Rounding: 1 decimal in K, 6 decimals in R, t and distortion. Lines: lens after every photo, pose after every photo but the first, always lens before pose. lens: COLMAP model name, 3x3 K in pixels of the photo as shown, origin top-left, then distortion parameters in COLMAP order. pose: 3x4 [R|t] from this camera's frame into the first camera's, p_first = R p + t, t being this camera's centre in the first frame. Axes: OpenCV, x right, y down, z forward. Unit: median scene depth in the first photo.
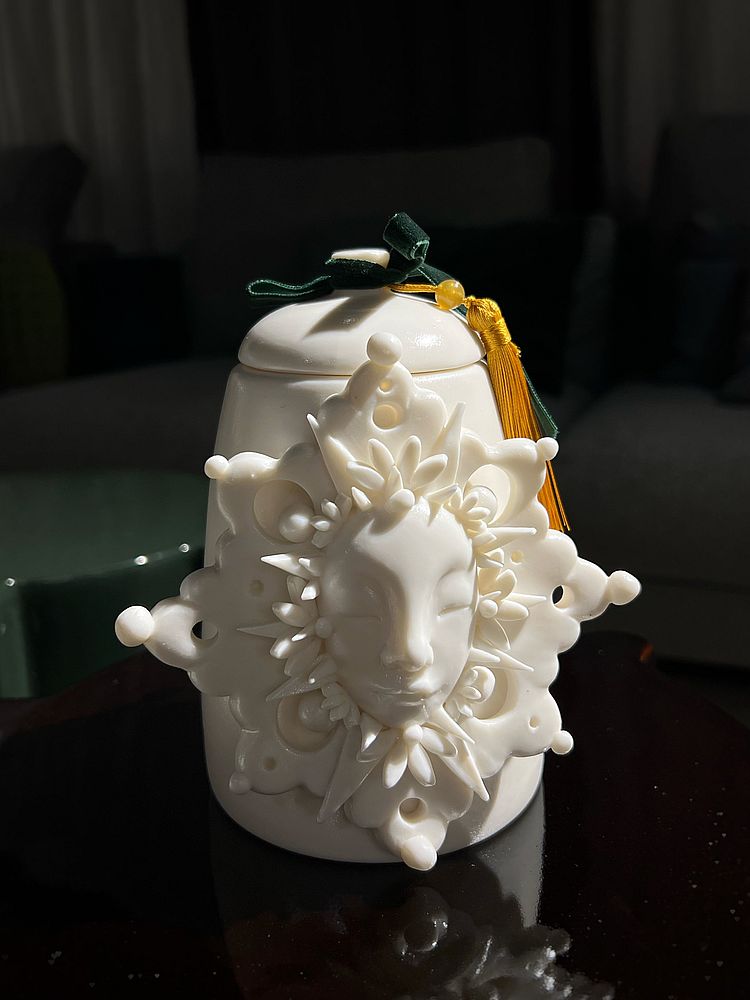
lens RADIAL K [[1035.1, 0, 375.0], [0, 1035.1, 500.0], [0, 0, 1]] dist [0.046475, -0.239954]
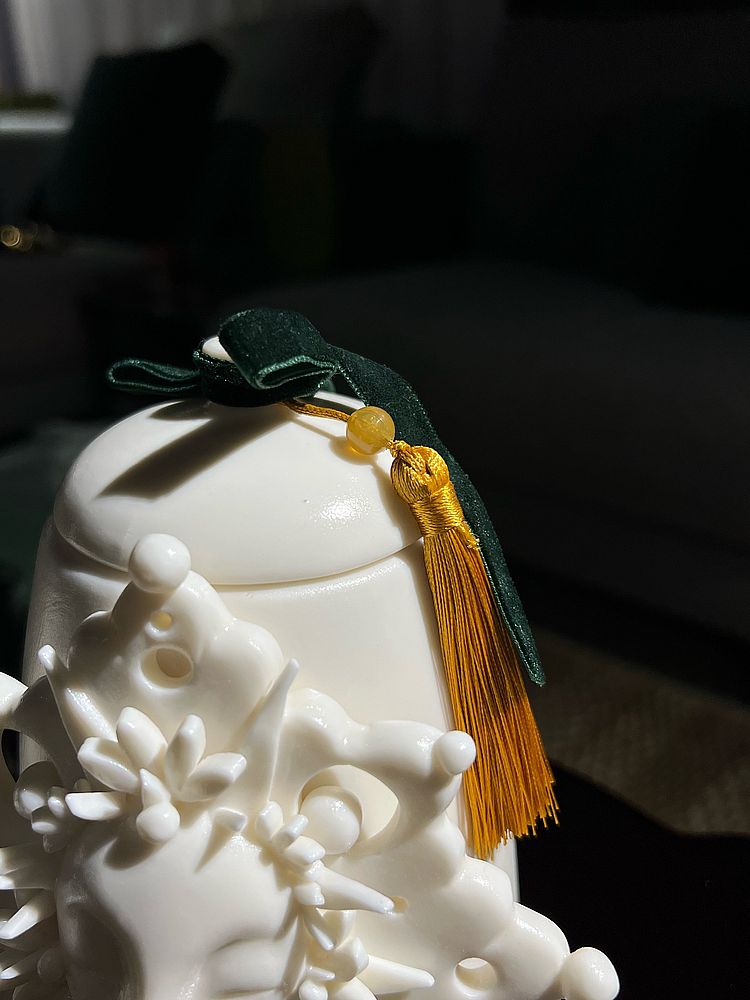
lens RADIAL K [[1035.1, 0, 375.0], [0, 1035.1, 500.0], [0, 0, 1]] dist [0.046475, -0.239954]
pose [[0.932975, 0.148693, -0.327792, 0.296459], [-0.100424, 0.982053, 0.159646, -0.275868], [0.345647, -0.116028, 0.931164, 0.488096]]
